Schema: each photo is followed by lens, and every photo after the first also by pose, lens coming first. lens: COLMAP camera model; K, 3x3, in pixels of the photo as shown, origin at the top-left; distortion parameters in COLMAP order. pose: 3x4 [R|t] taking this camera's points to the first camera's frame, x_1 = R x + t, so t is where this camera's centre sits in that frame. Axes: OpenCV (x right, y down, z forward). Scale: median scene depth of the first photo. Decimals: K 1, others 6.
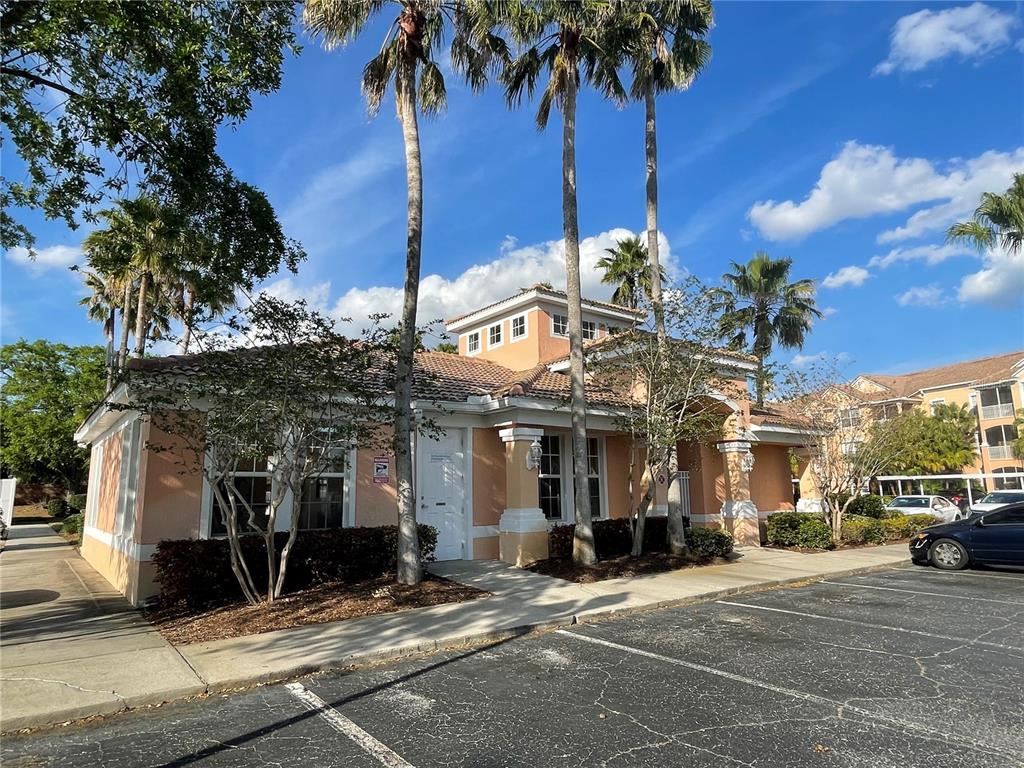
lens RADIAL K [[614.3, 0, 512.2], [0, 614.3, 383.2], [0, 0, 1]] dist [0.002184, -0.000292]
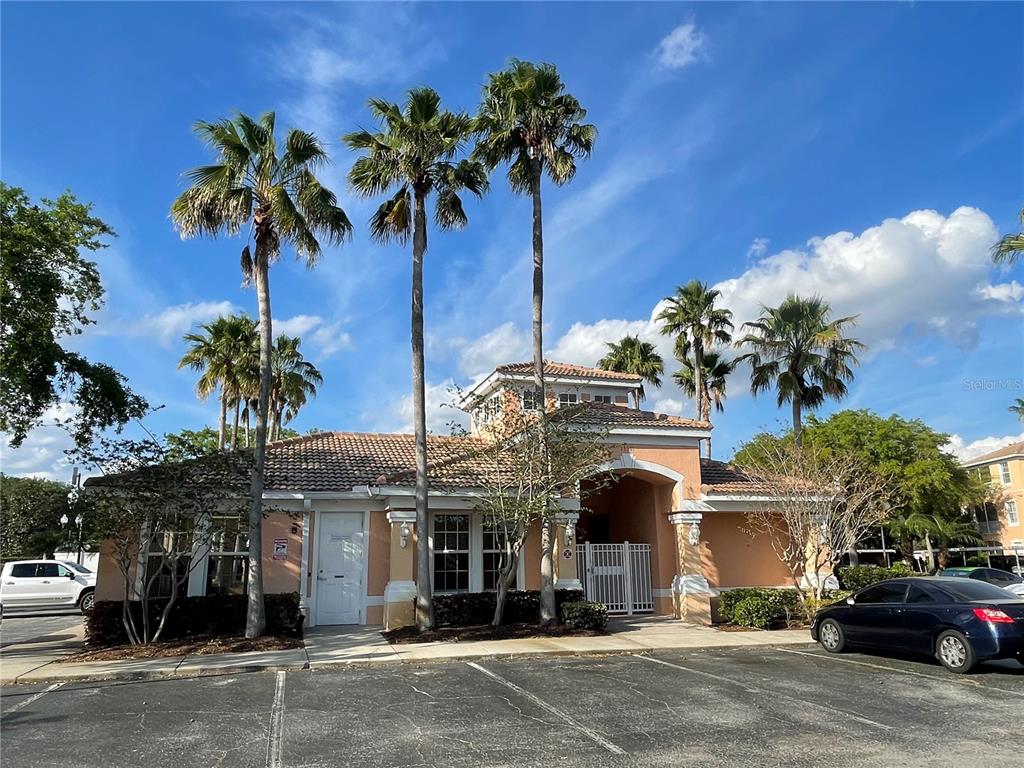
lens RADIAL K [[724.1, 0, 511.9], [0, 724.1, 385.4], [0, 0, 1]] dist [-0.002757, -0.000593]
pose [[0.934638, -0.083067, -0.345763, 0.529937], [0.062320, 0.995548, -0.070716, -0.041051], [0.350098, 0.044546, 0.935653, -0.167991]]
